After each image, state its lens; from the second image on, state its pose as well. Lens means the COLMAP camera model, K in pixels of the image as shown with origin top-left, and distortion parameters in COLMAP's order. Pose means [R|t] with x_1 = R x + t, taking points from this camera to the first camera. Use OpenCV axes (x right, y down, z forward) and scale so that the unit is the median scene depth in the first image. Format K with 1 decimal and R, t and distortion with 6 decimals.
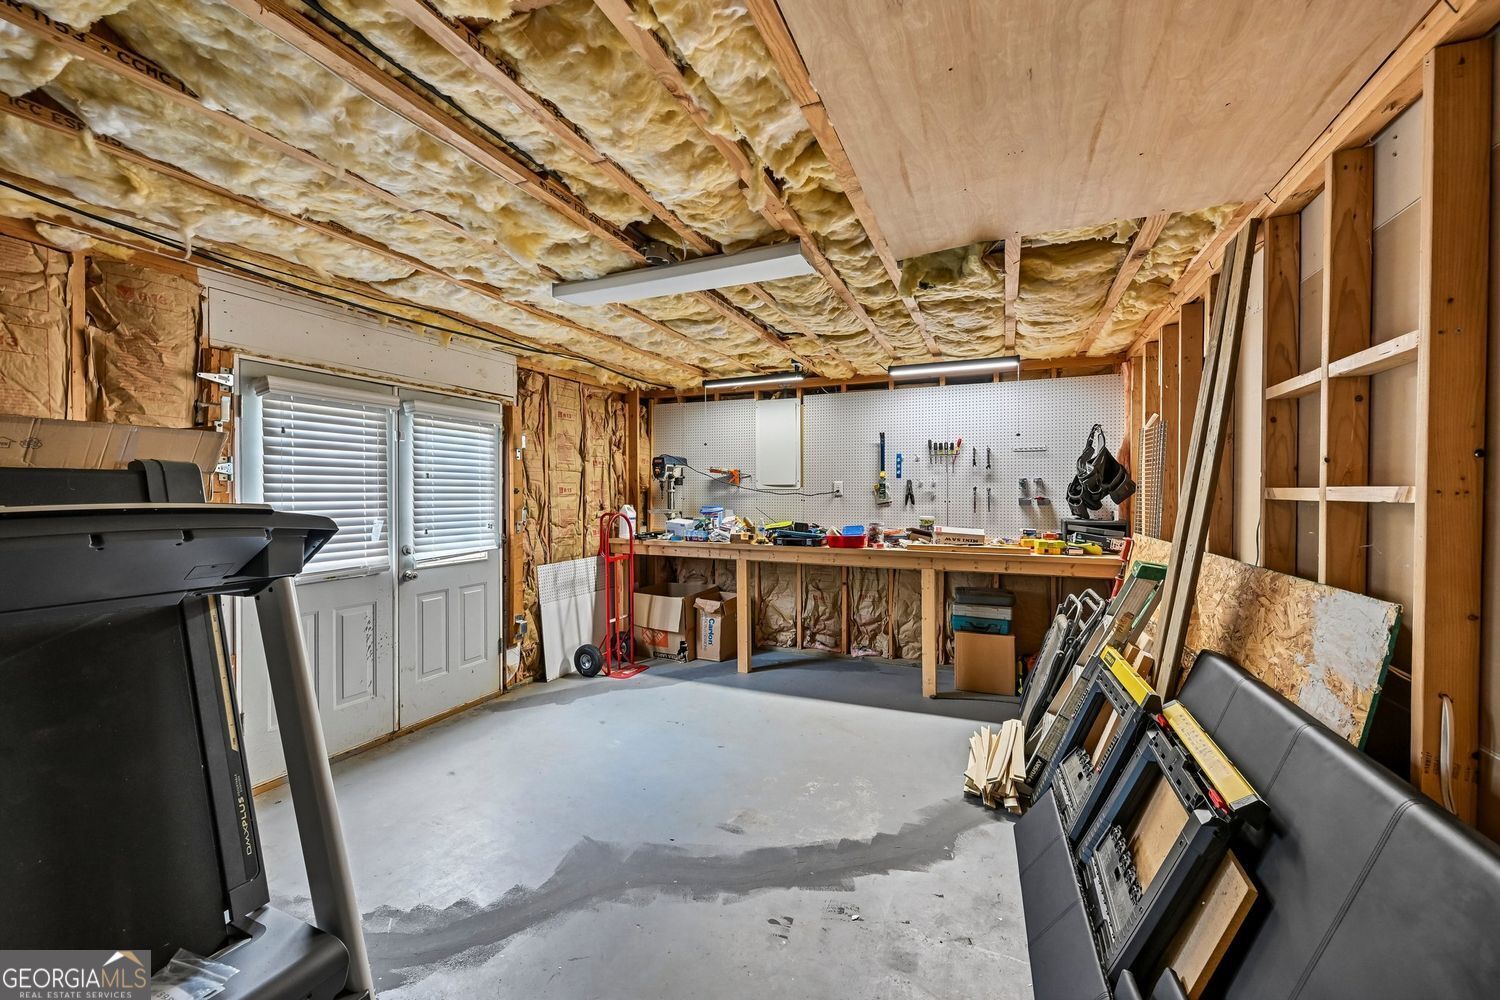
lens RADIAL K [[587.4, 0, 750.2], [0, 587.4, 498.2], [0, 0, 1]] dist [-0.002523, 0.001084]
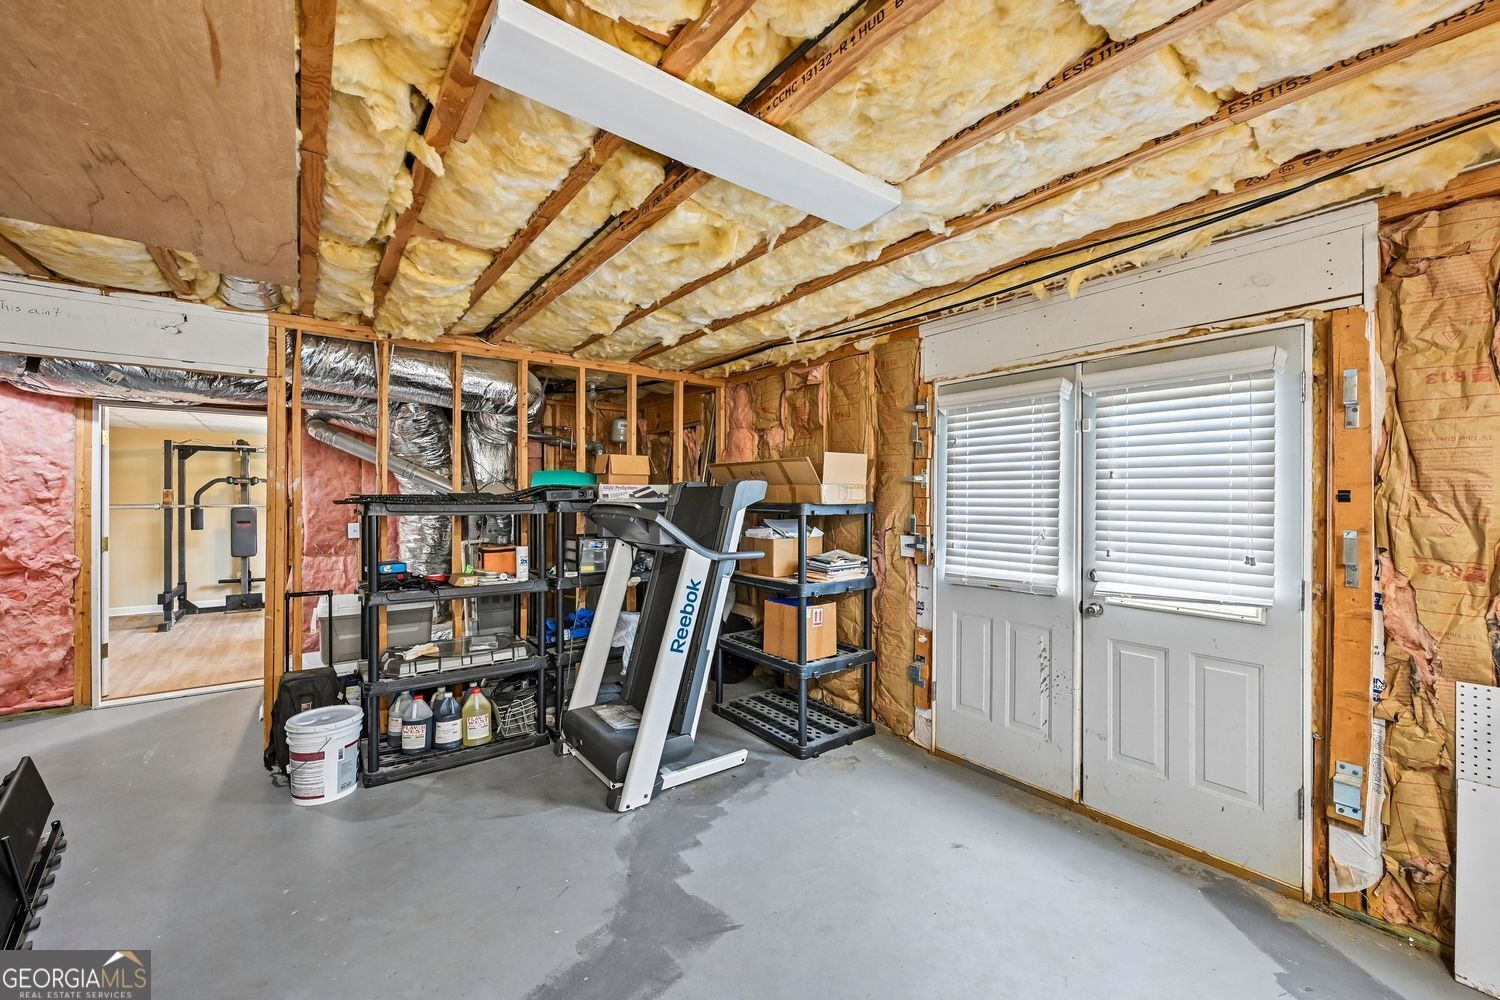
lens RADIAL K [[587.4, 0, 747.3], [0, 587.4, 498.9], [0, 0, 1]] dist [-0.002523, 0.001084]
pose [[-0.485383, 0.001394, -0.874301, 0.299594], [-0.011155, 0.999907, 0.007787, -0.010189], [0.874231, 0.013533, -0.485322, 1.007072]]
